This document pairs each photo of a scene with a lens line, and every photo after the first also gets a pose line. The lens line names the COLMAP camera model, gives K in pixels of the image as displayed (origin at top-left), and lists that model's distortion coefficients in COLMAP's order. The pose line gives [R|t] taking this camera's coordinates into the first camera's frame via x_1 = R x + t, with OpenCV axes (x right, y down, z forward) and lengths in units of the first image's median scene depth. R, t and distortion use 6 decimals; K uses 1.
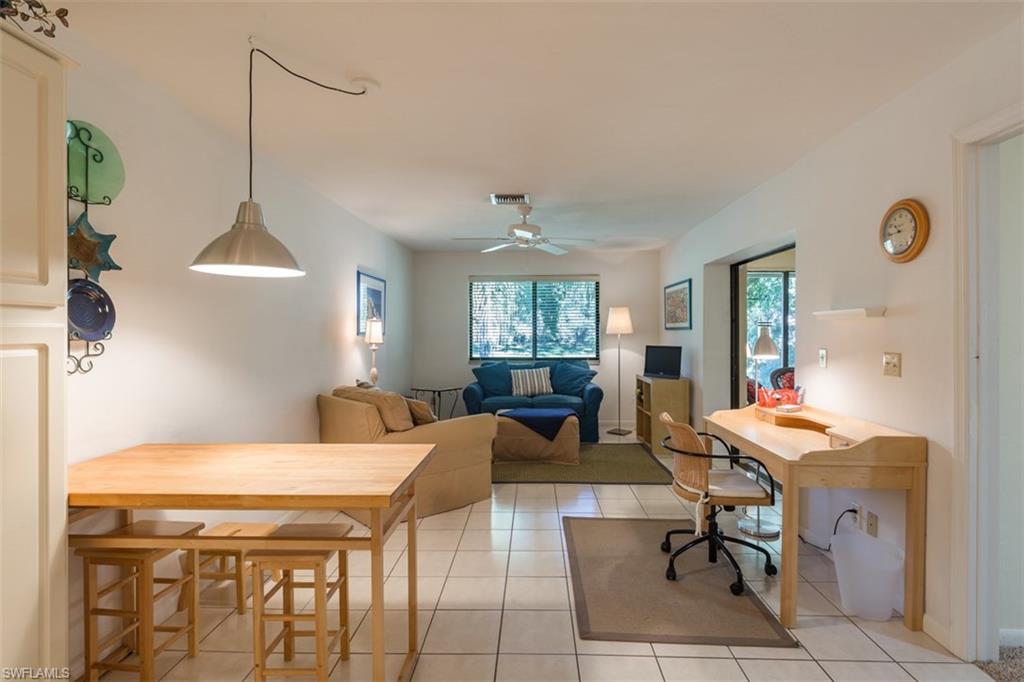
lens RADIAL K [[520.9, 0, 515.5], [0, 520.9, 317.7], [0, 0, 1]] dist [0.001755, 0.000246]
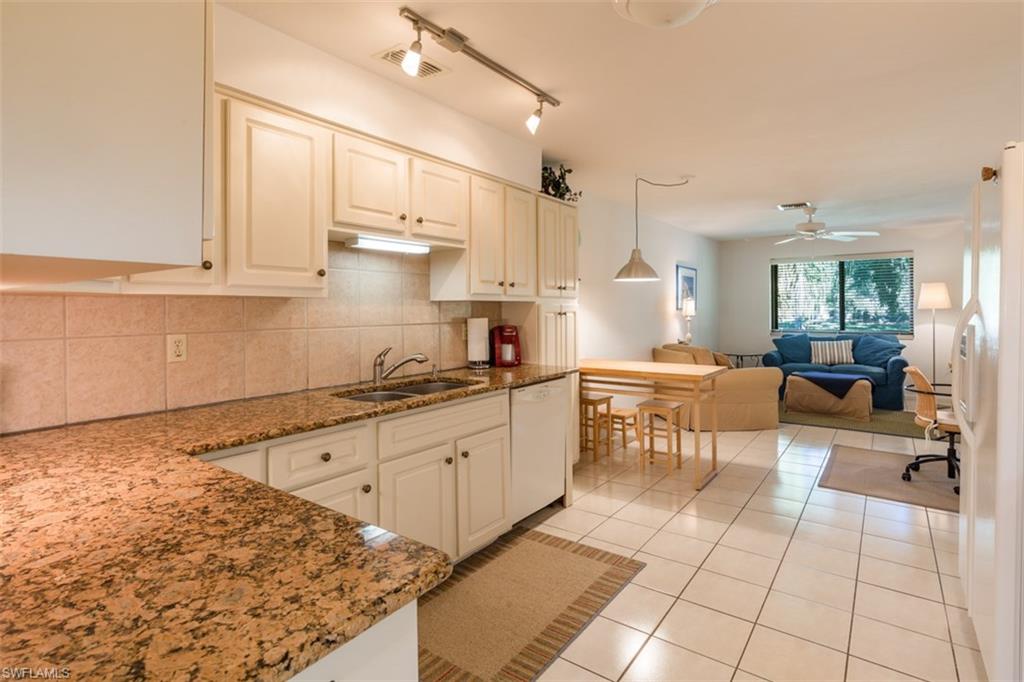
lens RADIAL K [[520.9, 0, 515.5], [0, 520.9, 317.7], [0, 0, 1]] dist [0.001755, 0.000246]
pose [[0.839461, 0.005521, -0.543391, 0.095783], [0.018461, 0.999081, 0.038672, -0.008575], [0.543106, -0.042495, 0.838588, -0.413983]]
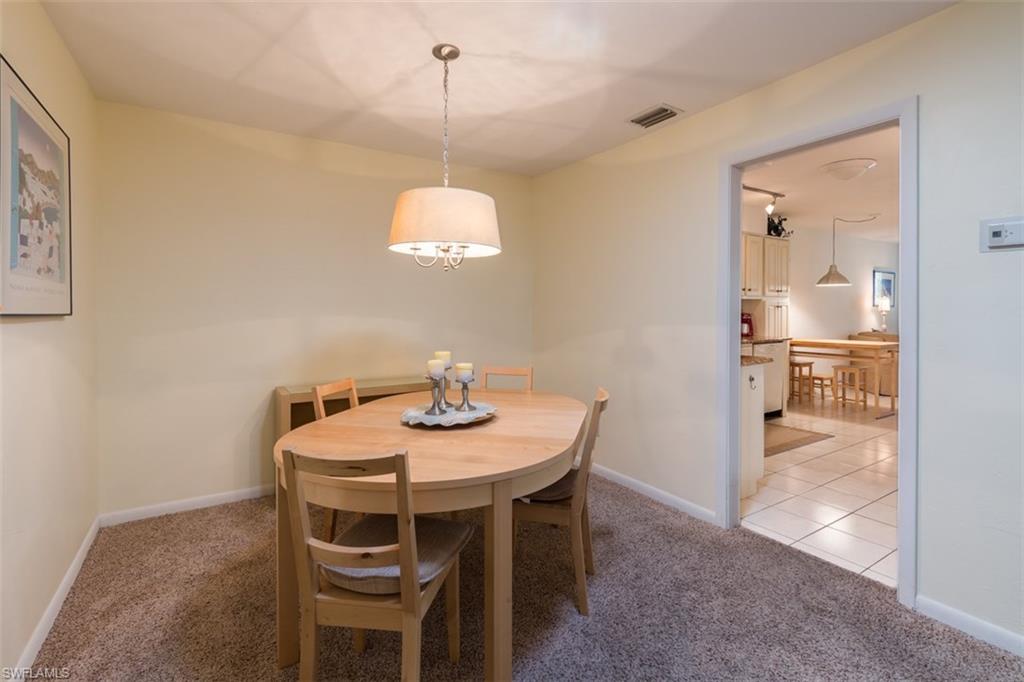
lens RADIAL K [[471.3, 0, 513.0], [0, 471.3, 318.9], [0, 0, 1]] dist [0.002116, 0.000231]
pose [[0.579526, 0.014303, -0.814829, 0.284170], [0.023225, 0.999150, 0.034057, -0.007730], [0.814623, -0.038661, 0.578701, -0.894451]]
